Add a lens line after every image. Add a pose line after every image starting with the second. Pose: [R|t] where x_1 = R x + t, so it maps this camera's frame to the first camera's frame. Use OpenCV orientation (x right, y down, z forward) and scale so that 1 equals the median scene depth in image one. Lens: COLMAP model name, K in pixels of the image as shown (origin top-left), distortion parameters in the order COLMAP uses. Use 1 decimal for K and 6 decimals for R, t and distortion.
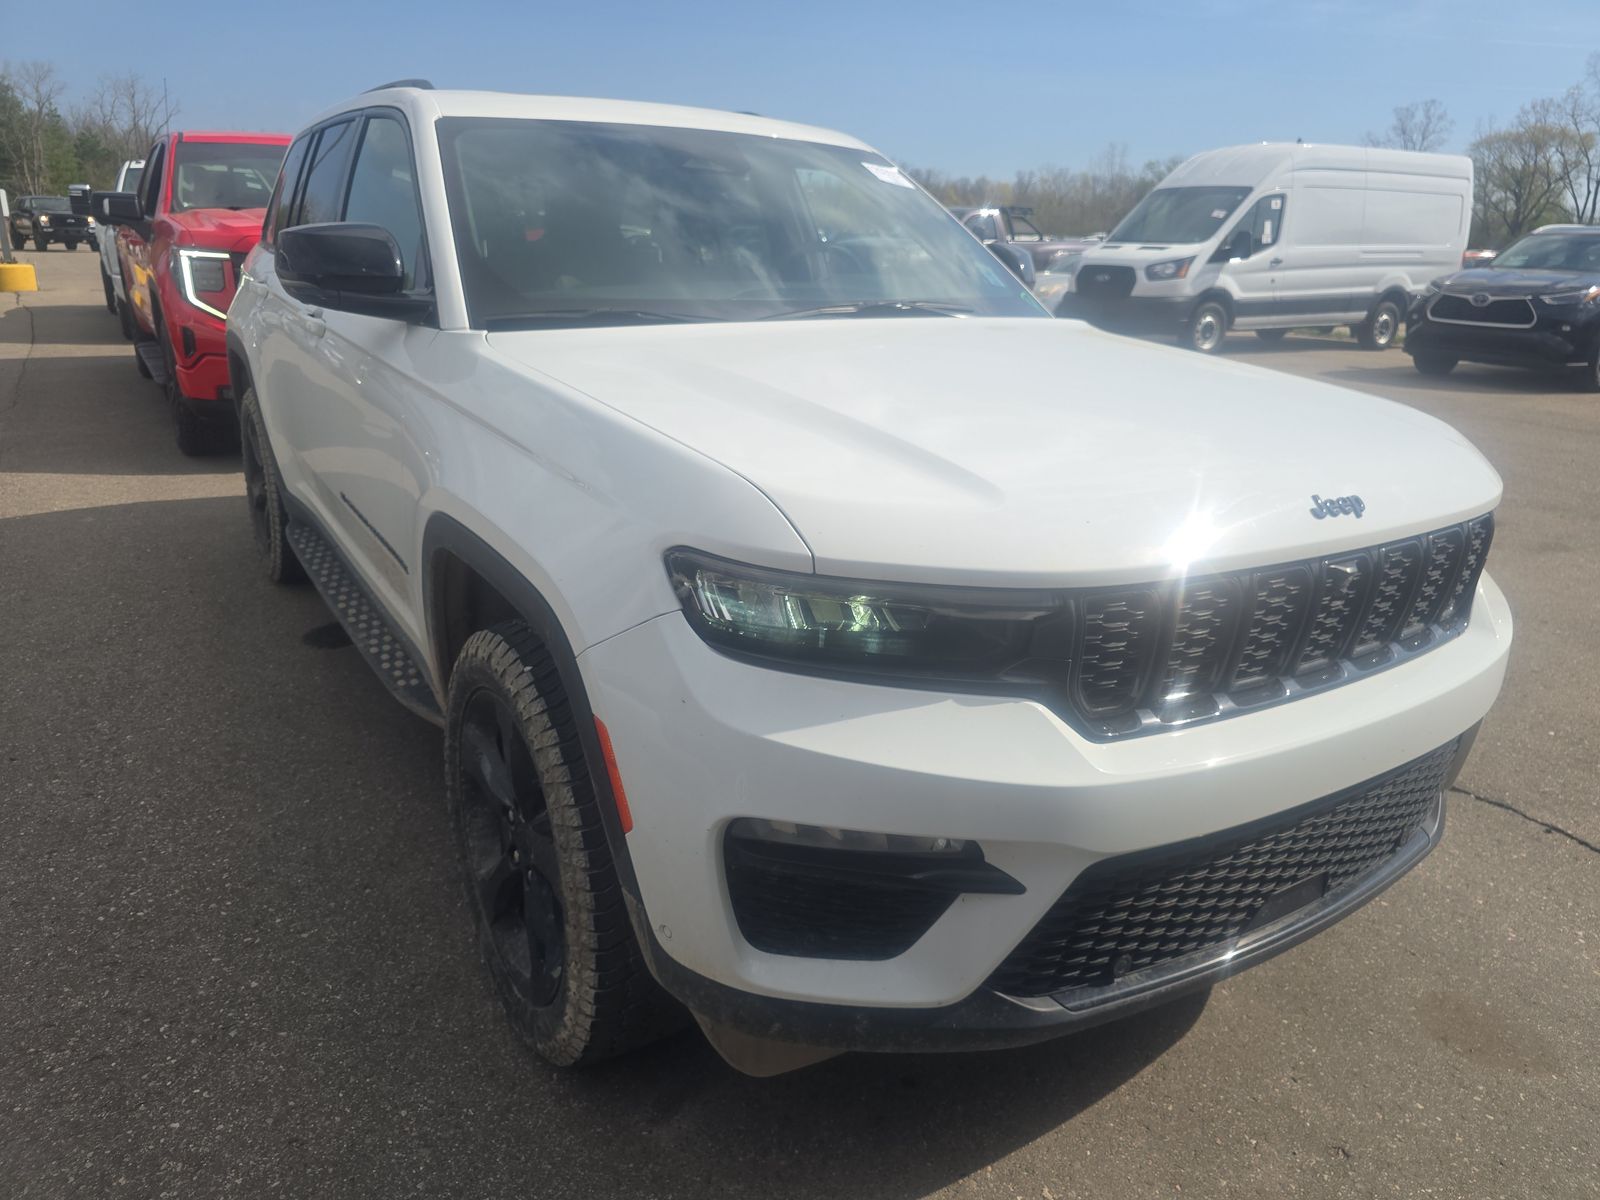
lens RADIAL K [[1060.8, 0, 800.5], [0, 1060.8, 600.7], [0, 0, 1]] dist [0.031600, -0.027418]
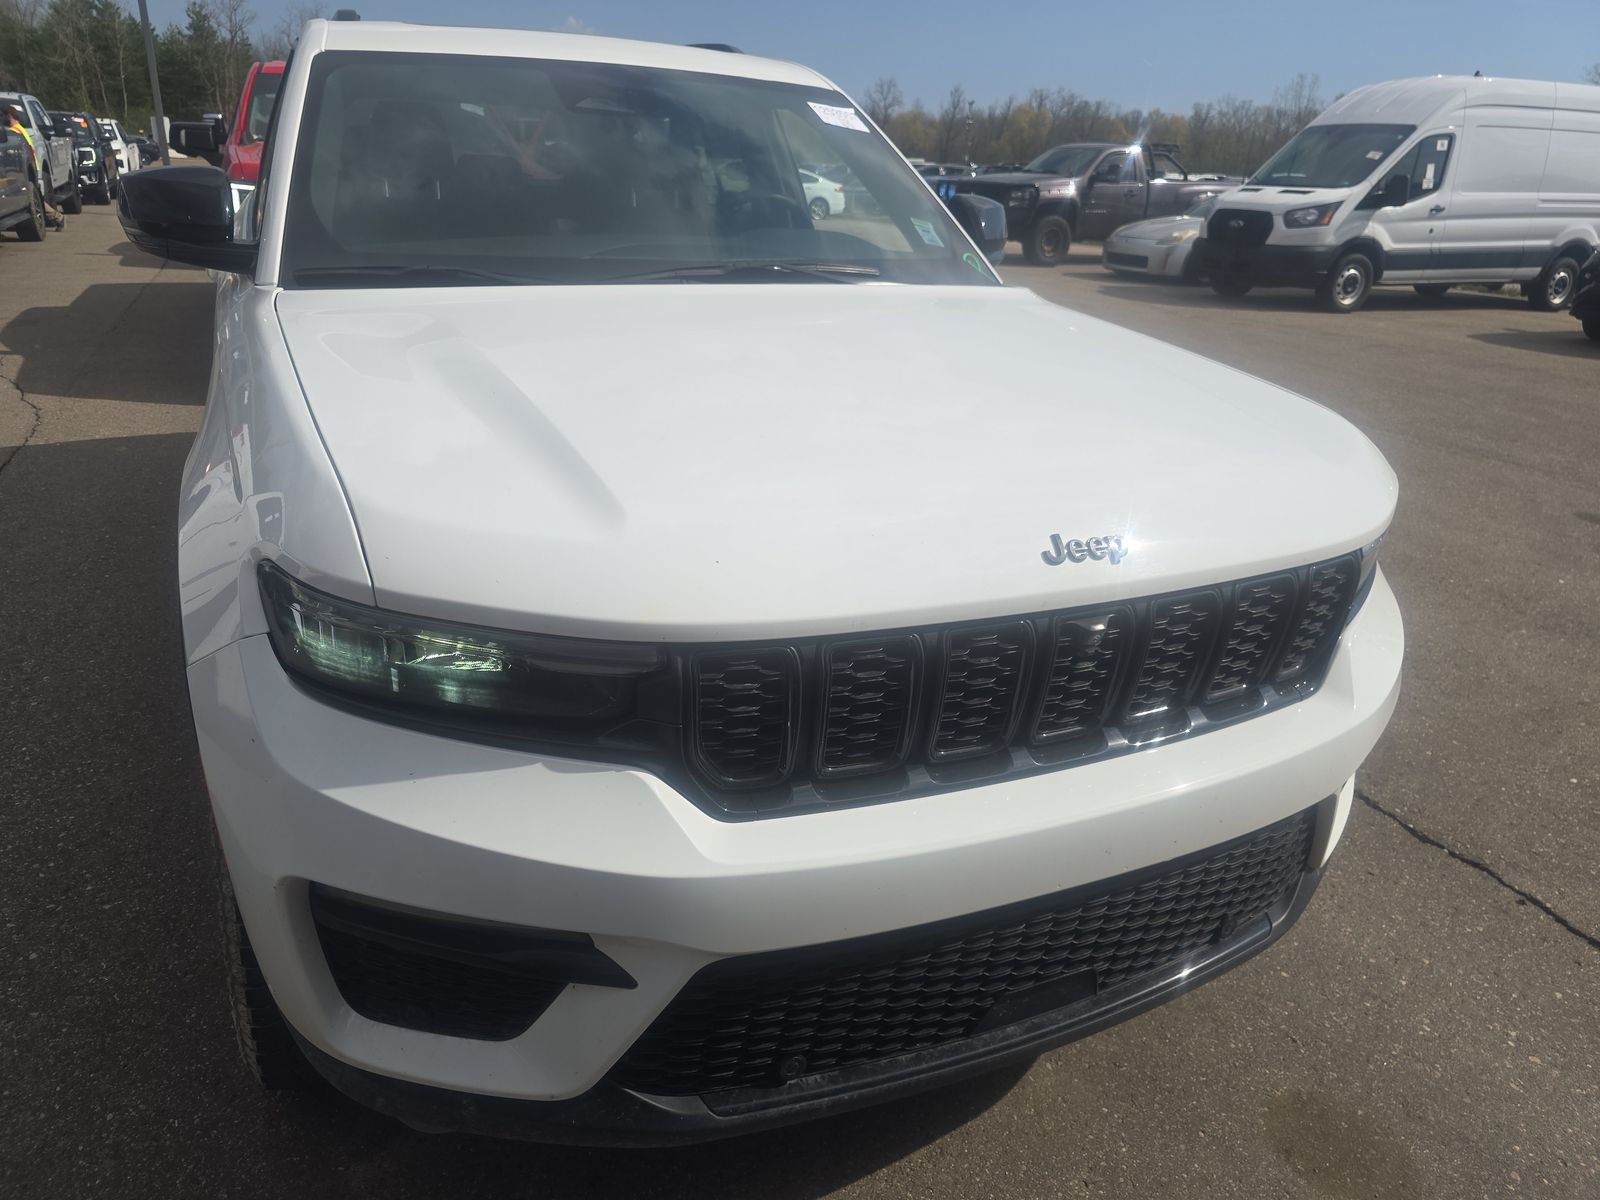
lens RADIAL K [[1060.8, 0, 801.0], [0, 1060.8, 602.4], [0, 0, 1]] dist [0.031600, -0.027418]
pose [[0.991773, 0.060140, -0.113003, 0.245155], [-0.053852, 0.996869, 0.057898, -0.053377], [0.116131, -0.051336, 0.991906, 0.104742]]
